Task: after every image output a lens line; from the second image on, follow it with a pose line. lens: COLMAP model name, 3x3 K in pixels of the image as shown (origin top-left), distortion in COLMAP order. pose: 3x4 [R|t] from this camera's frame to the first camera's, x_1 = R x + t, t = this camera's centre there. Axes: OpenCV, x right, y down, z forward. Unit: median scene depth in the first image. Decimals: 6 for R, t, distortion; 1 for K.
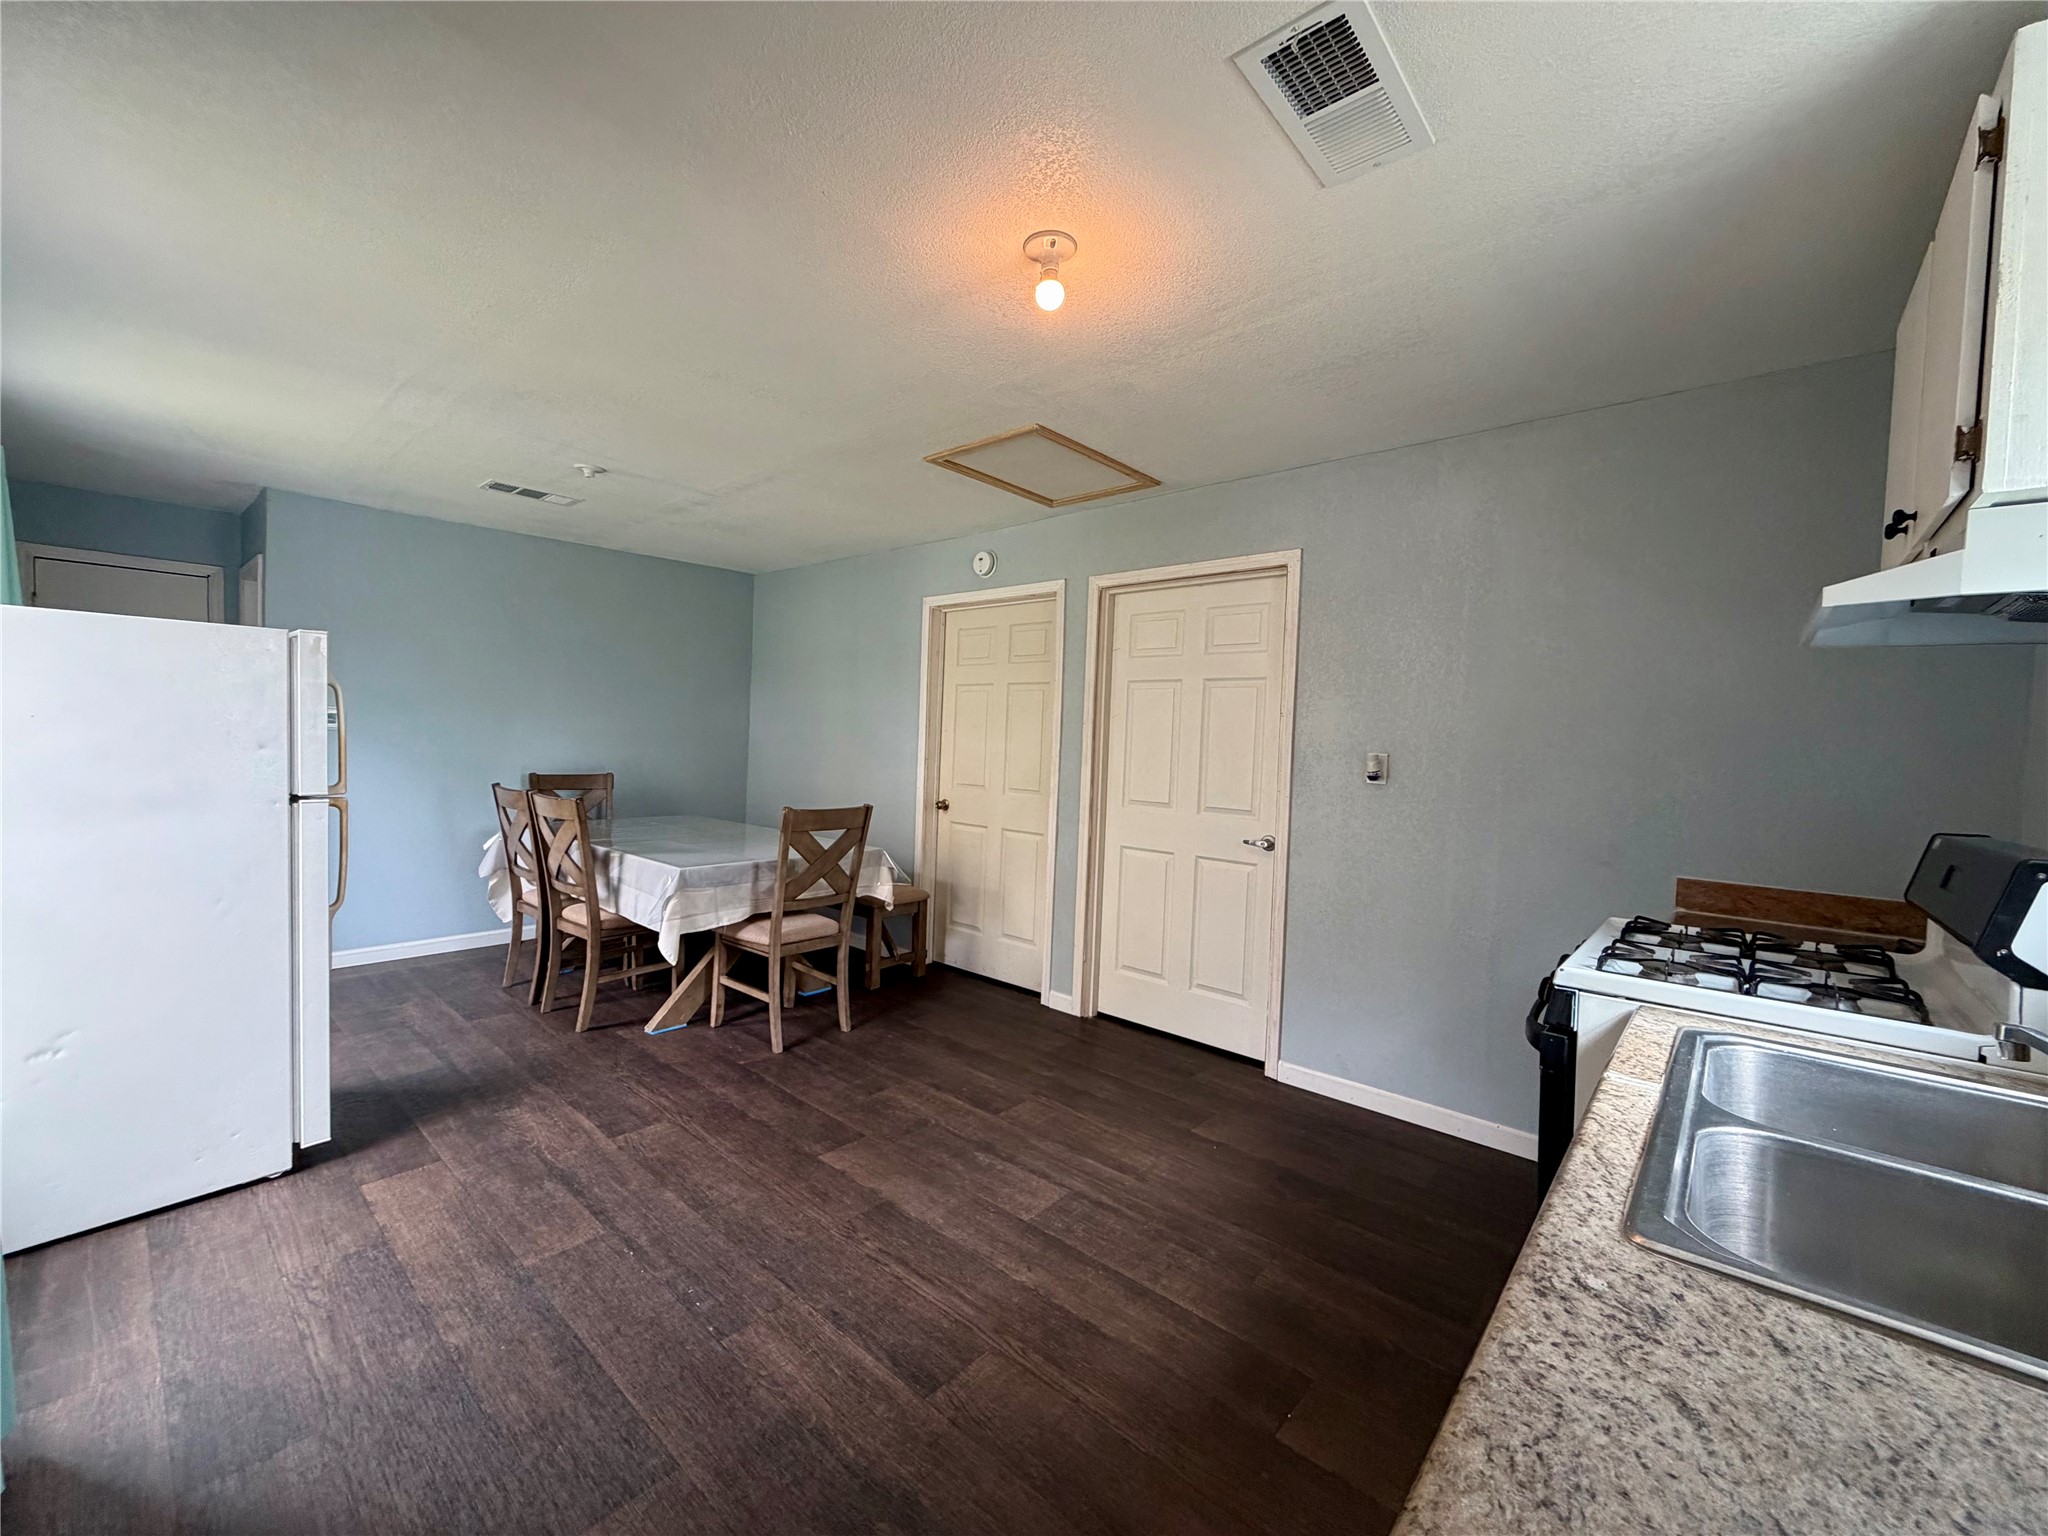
lens RADIAL K [[829.1, 0, 1019.0], [0, 829.1, 765.0], [0, 0, 1]] dist [0.013866, 0.000014]
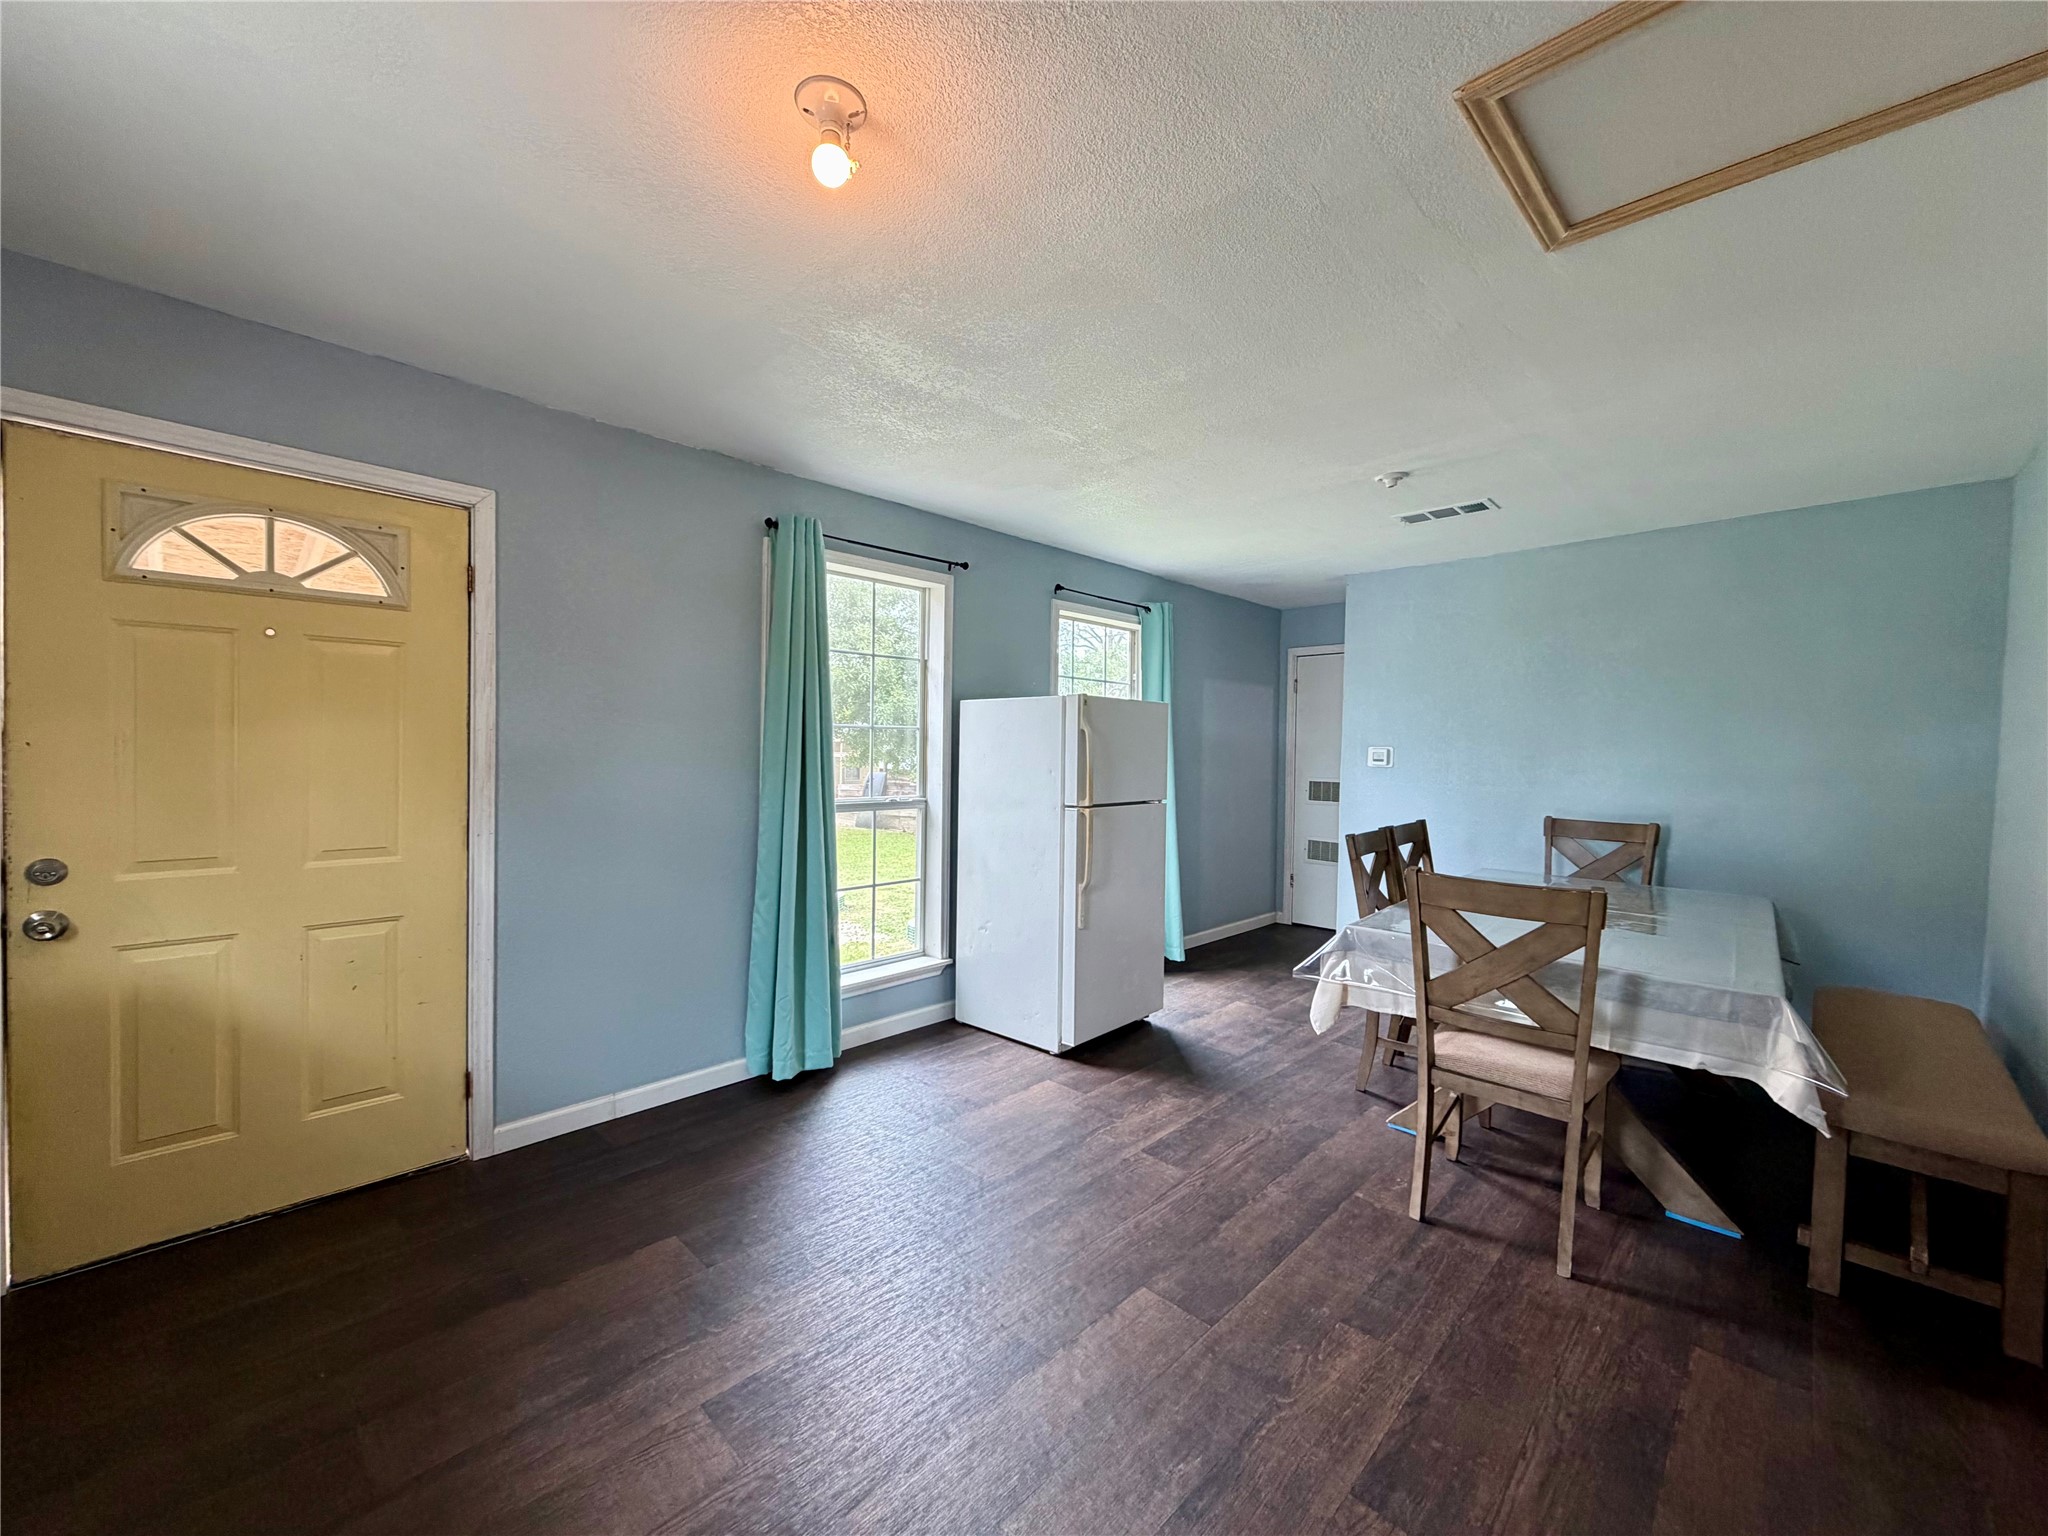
lens RADIAL K [[829.1, 0, 1019.0], [0, 829.1, 765.0], [0, 0, 1]] dist [0.013866, 0.000014]
pose [[-0.054576, -0.010821, -0.998451, 0.528237], [-0.049387, 0.998747, -0.008125, -0.015509], [0.997288, 0.048867, -0.055042, 0.836442]]
